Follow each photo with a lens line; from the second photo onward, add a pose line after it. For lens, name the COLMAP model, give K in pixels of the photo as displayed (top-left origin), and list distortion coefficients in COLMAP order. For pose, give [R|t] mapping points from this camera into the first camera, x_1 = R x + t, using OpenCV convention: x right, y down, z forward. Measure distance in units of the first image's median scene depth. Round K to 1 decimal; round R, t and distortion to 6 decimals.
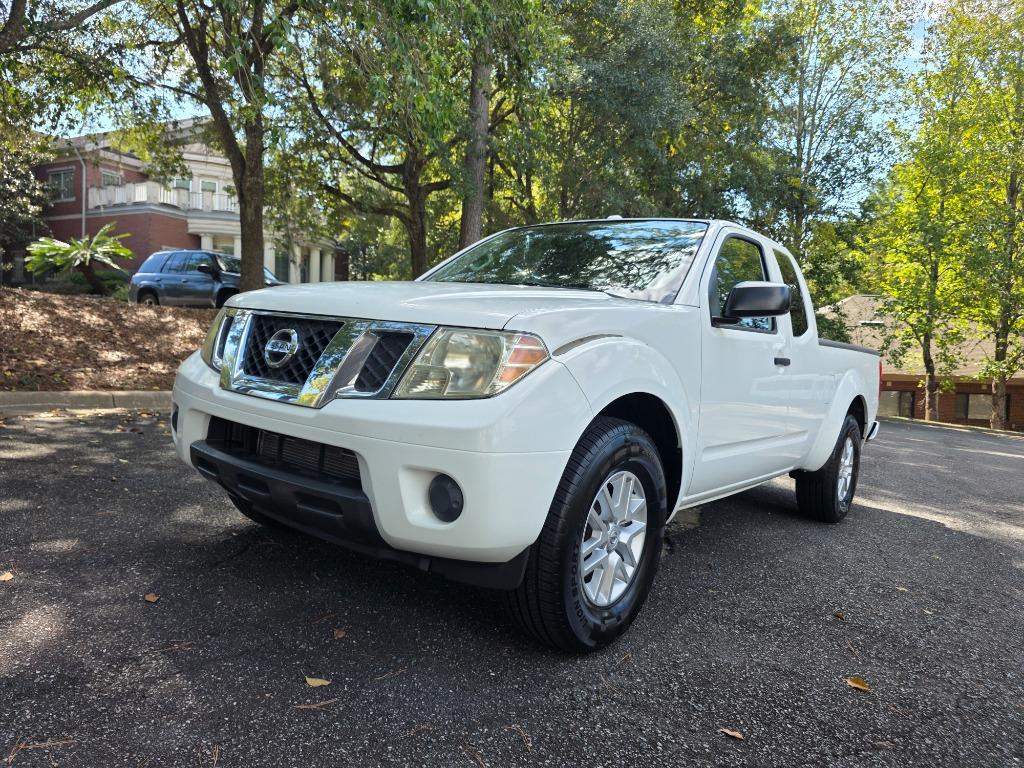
lens RADIAL K [[738.8, 0, 496.3], [0, 738.8, 374.9], [0, 0, 1]] dist [0.033841, 0.000196]
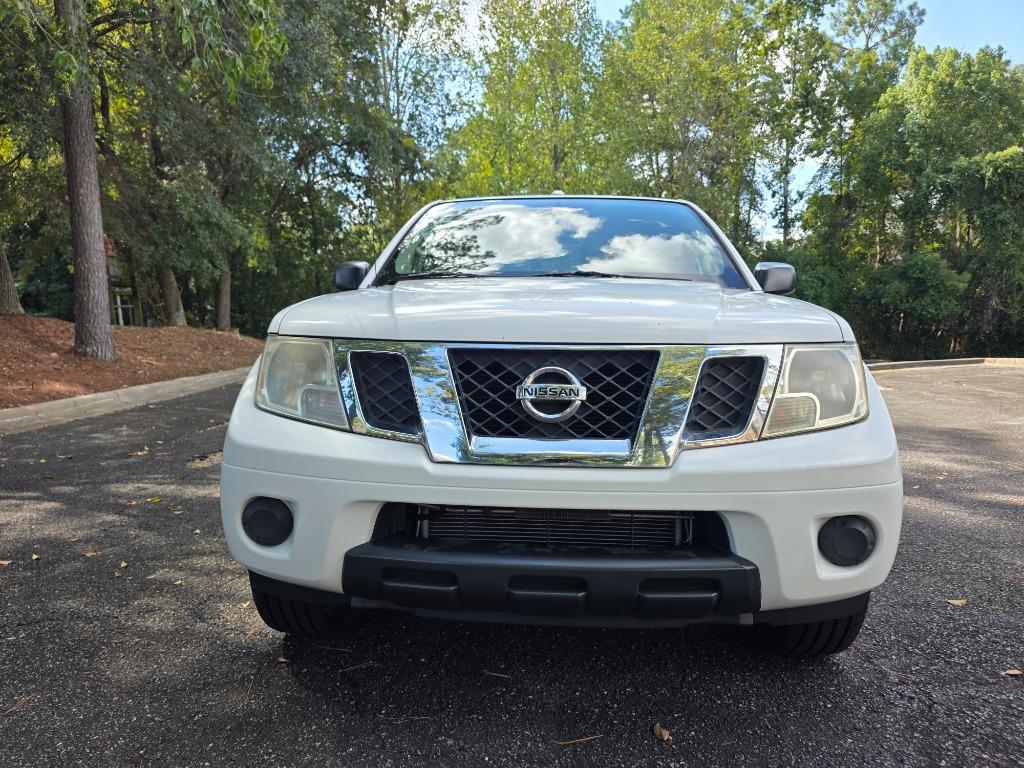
lens RADIAL K [[738.8, 0, 496.3], [0, 738.8, 374.9], [0, 0, 1]] dist [0.033841, 0.000196]
pose [[0.794364, -0.135578, 0.592118, -0.726829], [0.096371, 0.990557, 0.097520, -0.124568], [-0.599748, -0.020404, 0.799929, 0.431995]]
